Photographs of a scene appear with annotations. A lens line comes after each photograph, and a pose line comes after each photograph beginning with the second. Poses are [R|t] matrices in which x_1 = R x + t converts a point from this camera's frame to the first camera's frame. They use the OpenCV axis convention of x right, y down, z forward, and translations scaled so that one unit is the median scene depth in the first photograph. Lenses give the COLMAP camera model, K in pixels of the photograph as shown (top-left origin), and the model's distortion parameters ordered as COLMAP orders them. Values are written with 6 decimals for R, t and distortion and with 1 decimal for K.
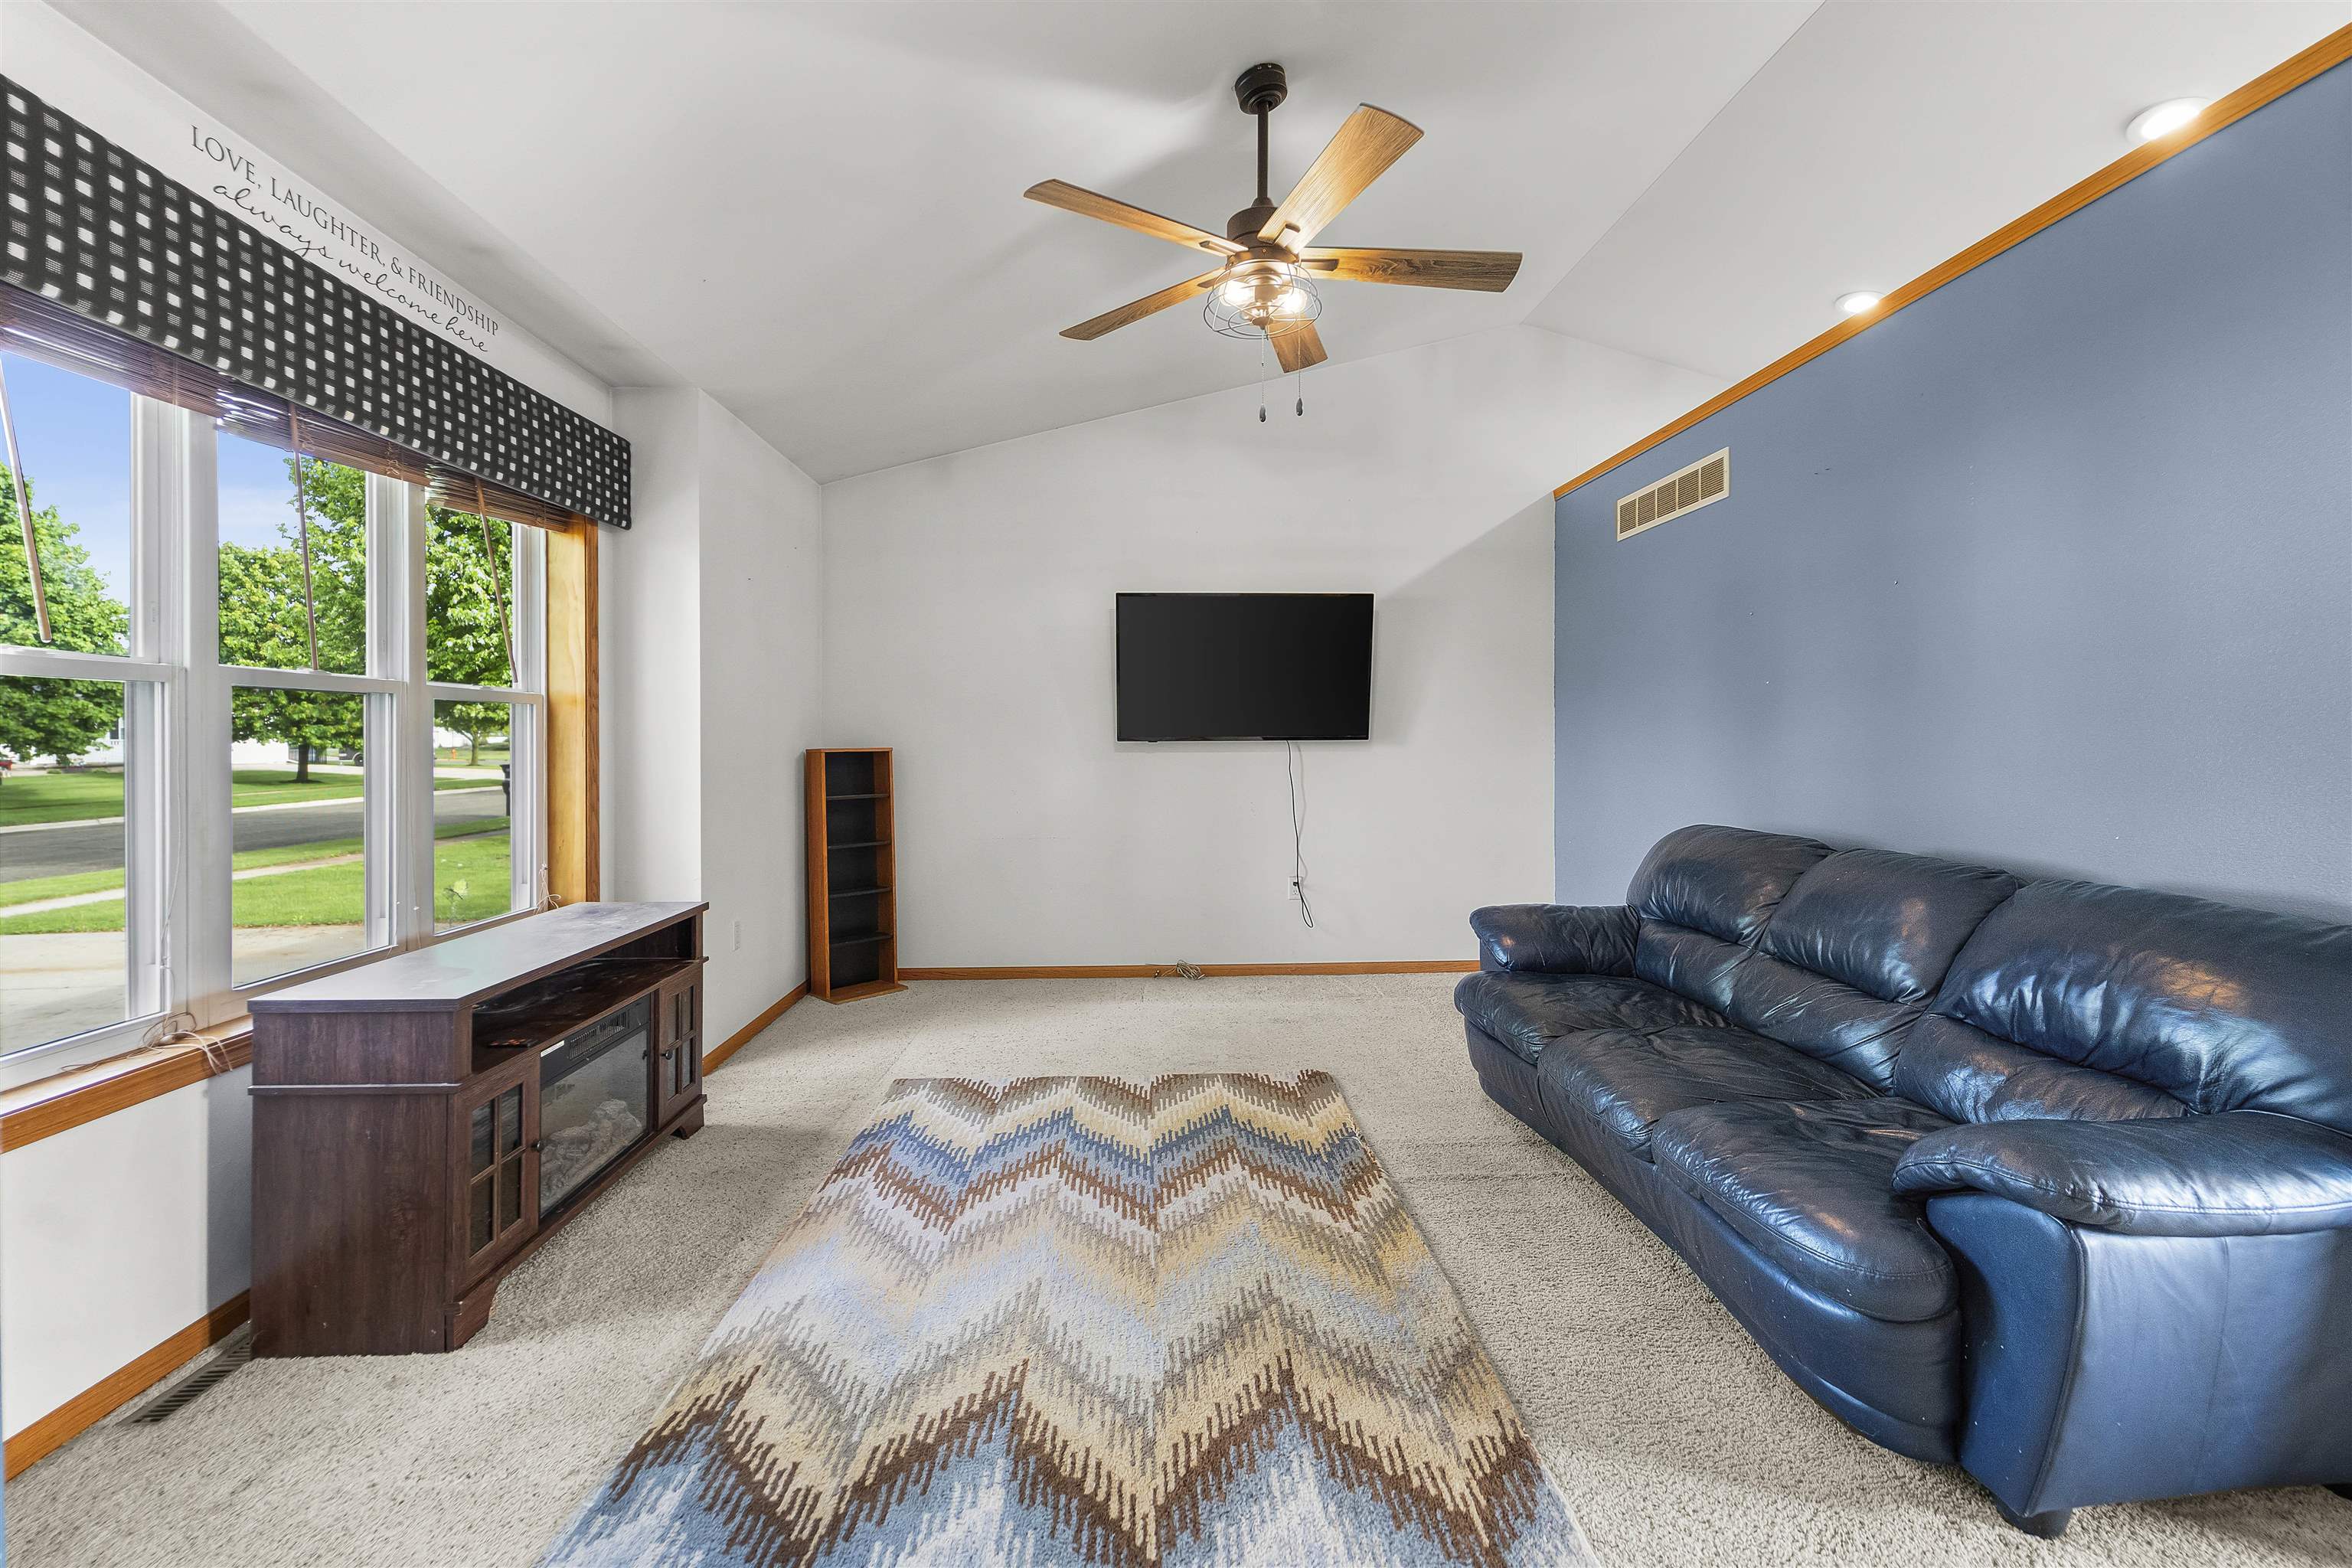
lens RADIAL K [[966.6, 0, 1179.4], [0, 966.6, 744.0], [0, 0, 1]] dist [-0.001301, -0.000315]
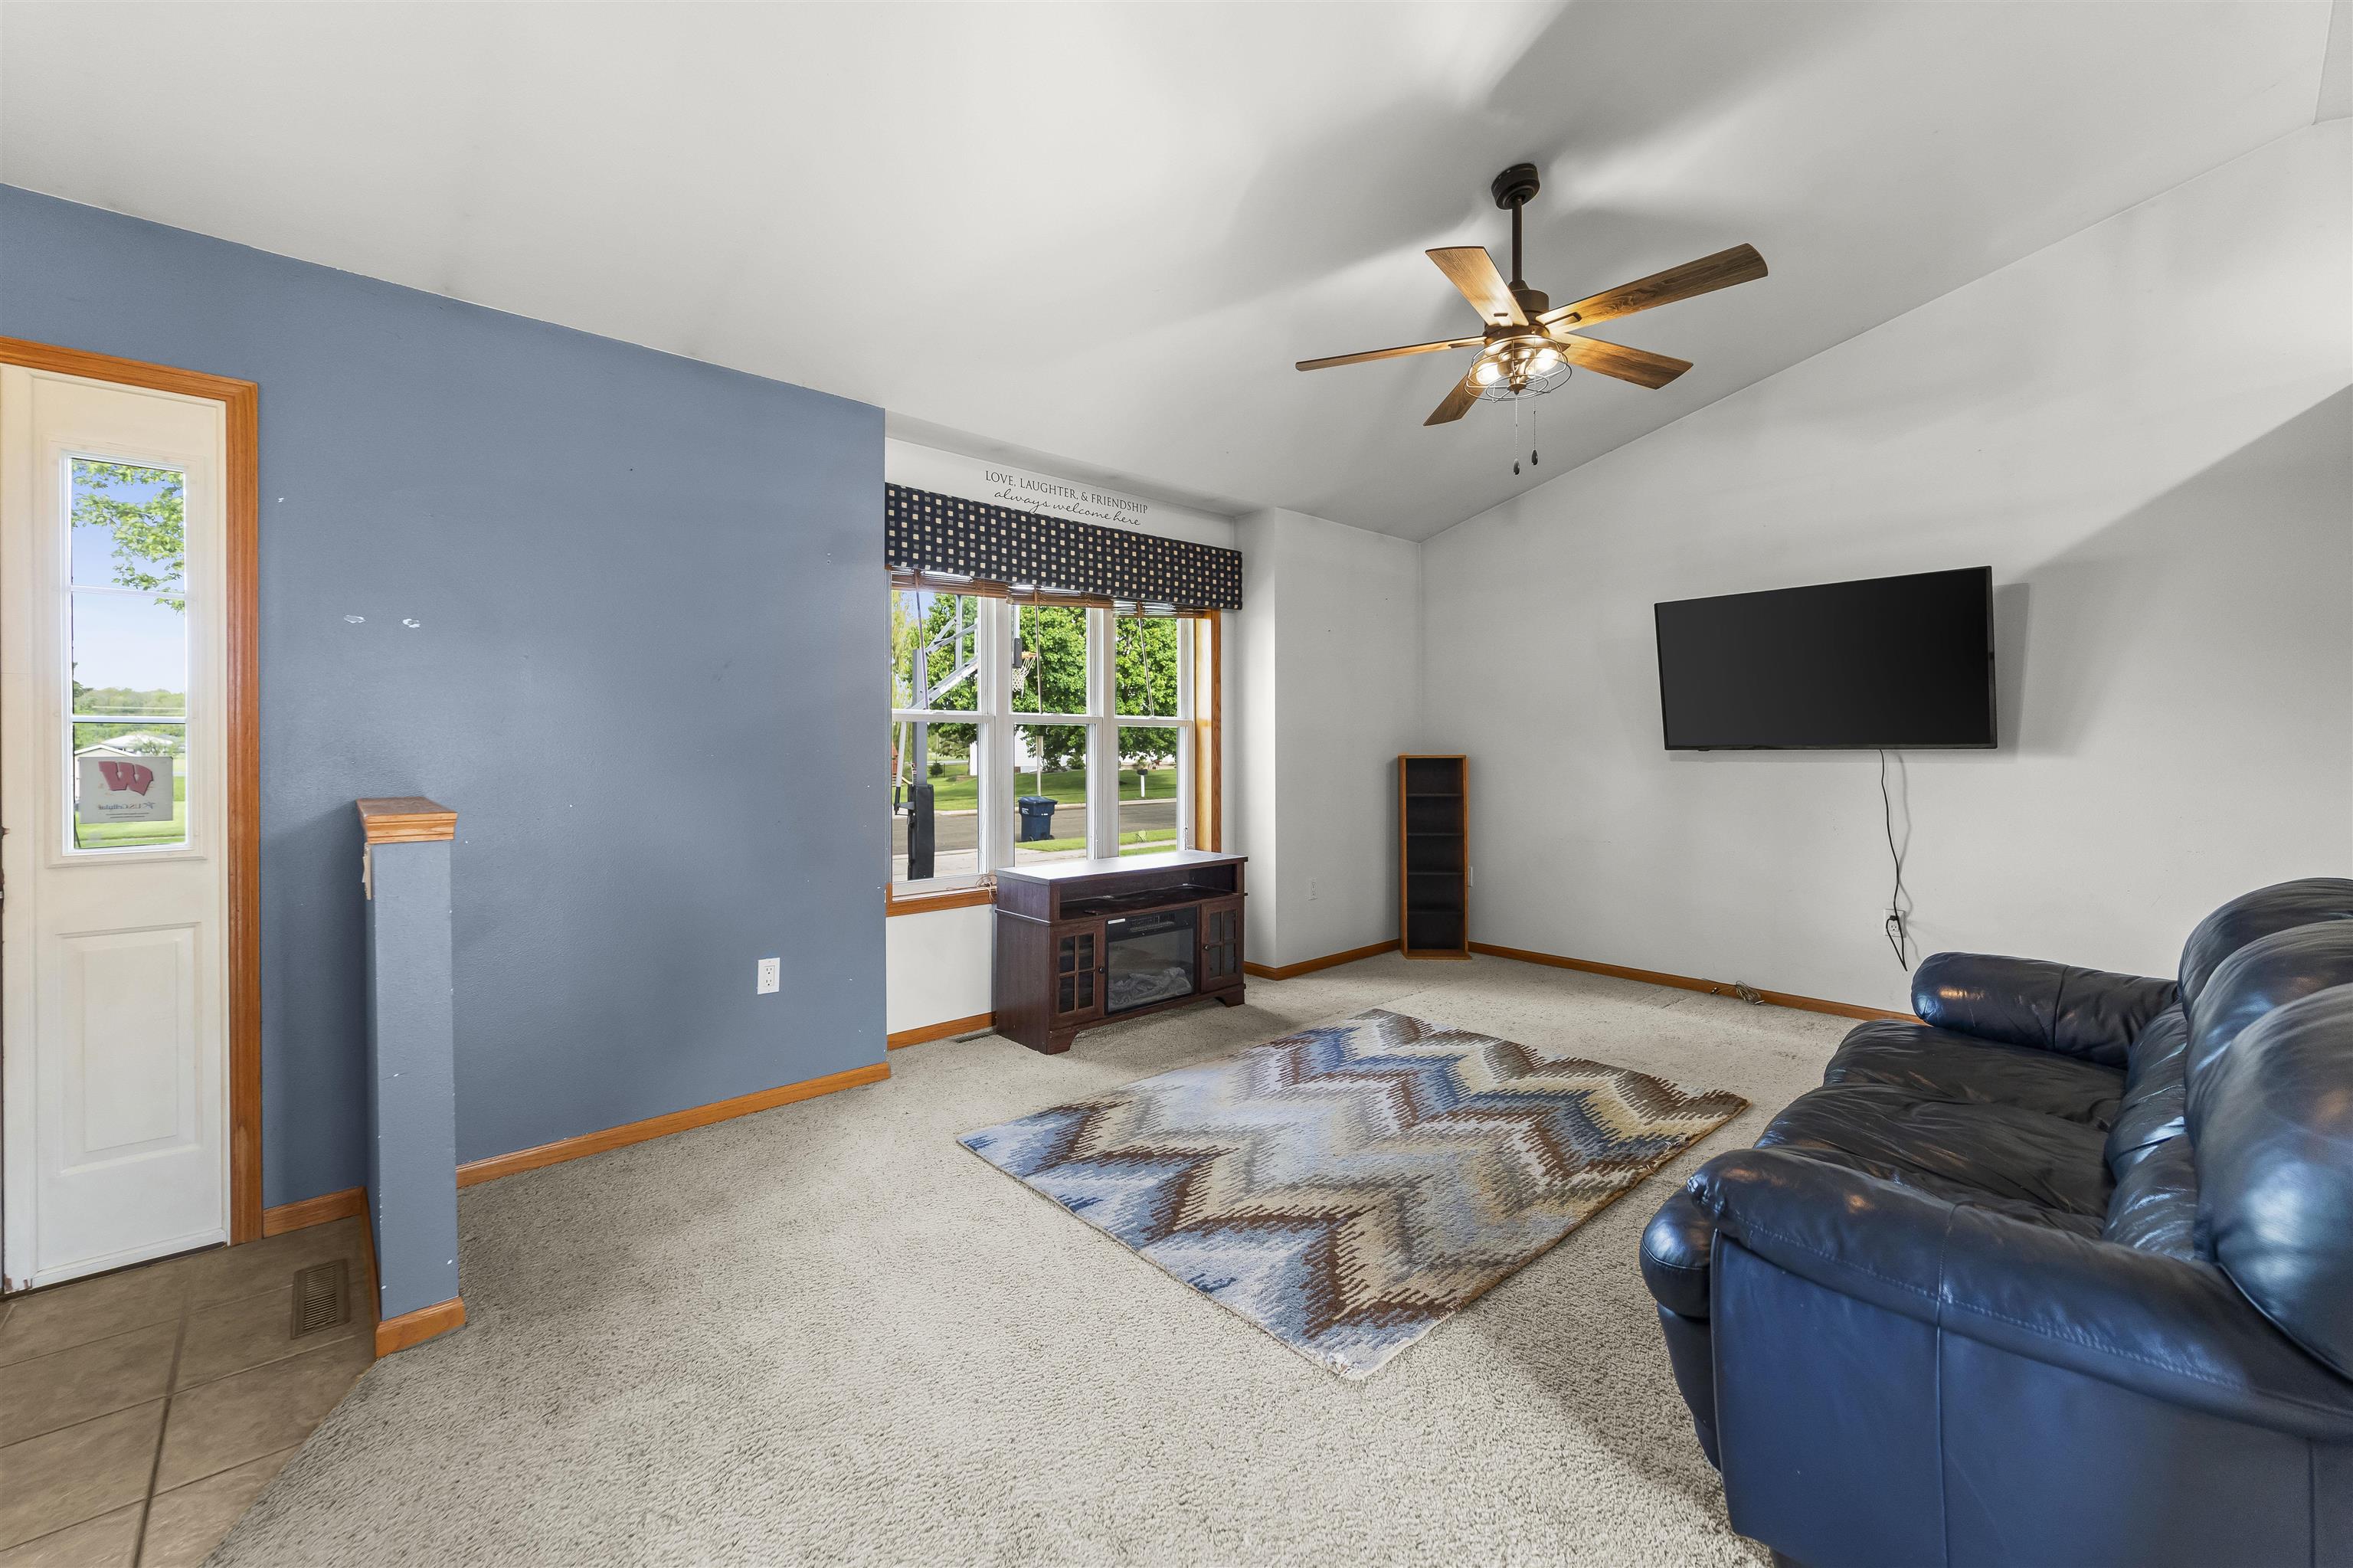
lens RADIAL K [[951.7, 0, 1174.4], [0, 951.7, 754.7], [0, 0, 1]] dist [-0.000083, -0.000072]
pose [[0.635512, 0.005250, -0.772074, 0.687508], [-0.001421, 0.999983, 0.005630, -0.006313], [0.772090, -0.002480, 0.635508, -0.041139]]
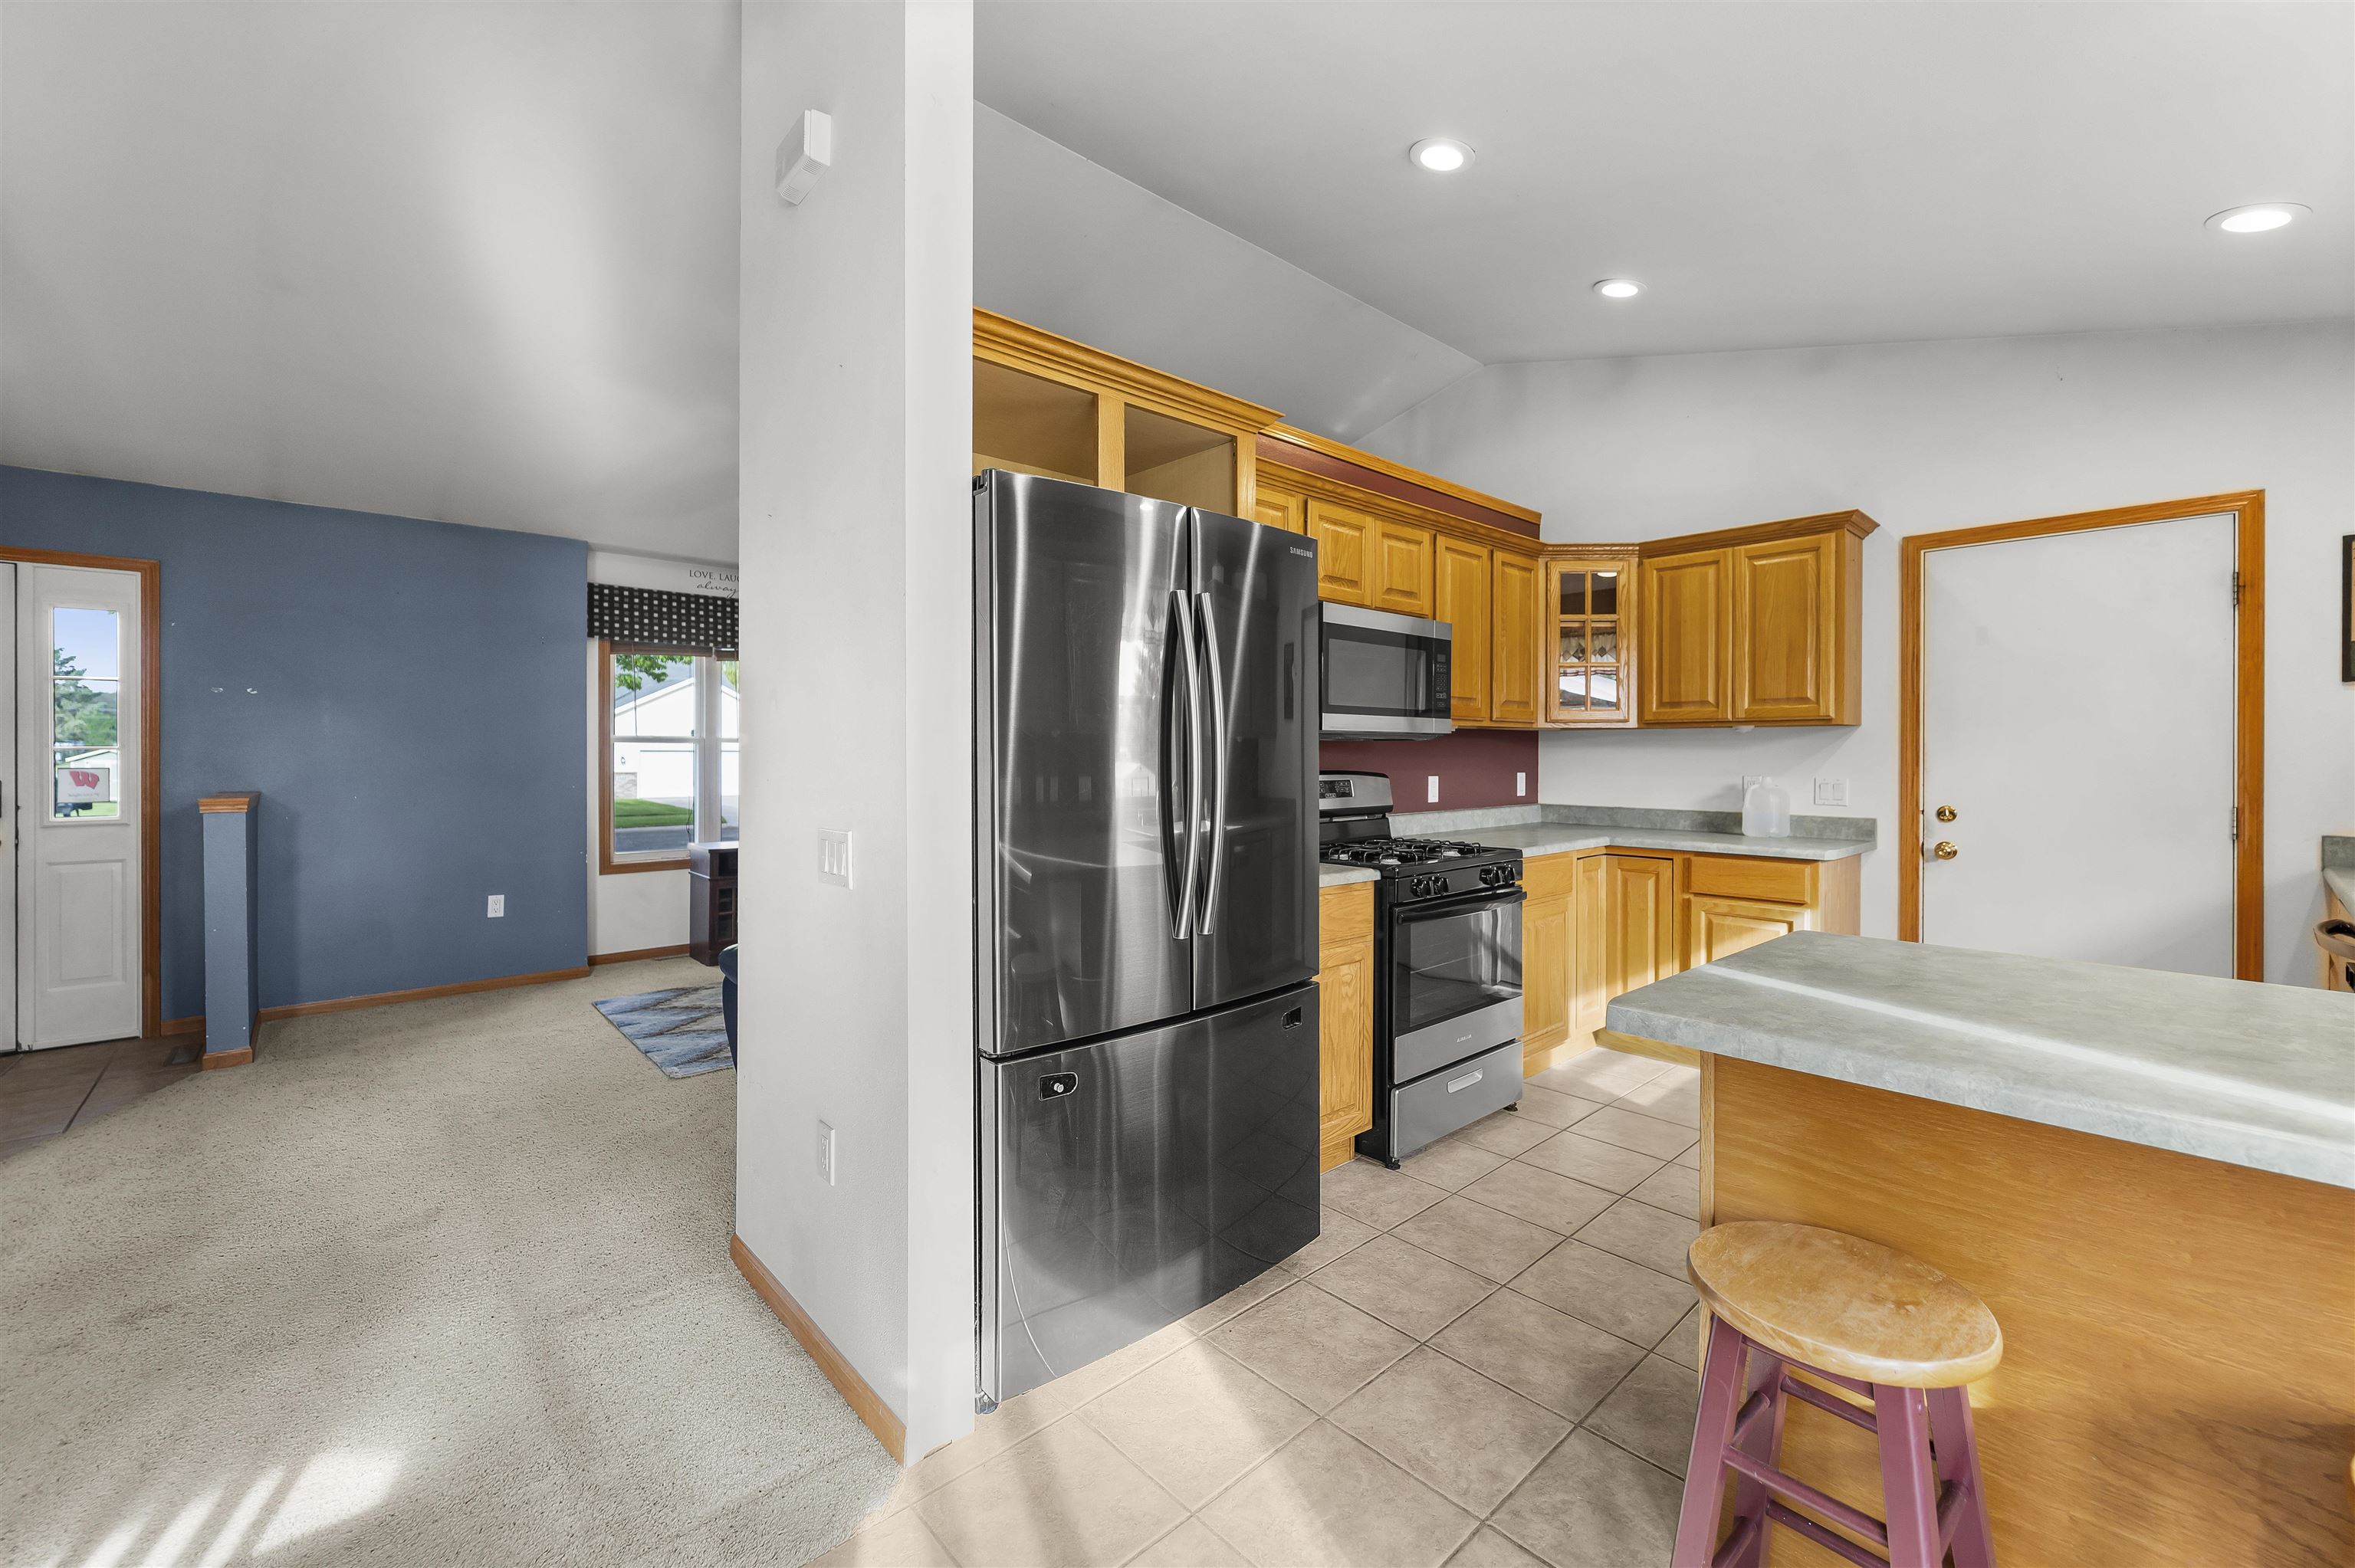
lens RADIAL K [[957.7, 0, 1179.3], [0, 957.7, 759.0], [0, 0, 1]] dist [-0.000208, -0.000477]
pose [[0.631011, 0.005738, -0.775753, 1.815280], [-0.004418, 0.999983, 0.003803, -0.027588], [0.775761, 0.001028, 0.631026, 0.184392]]
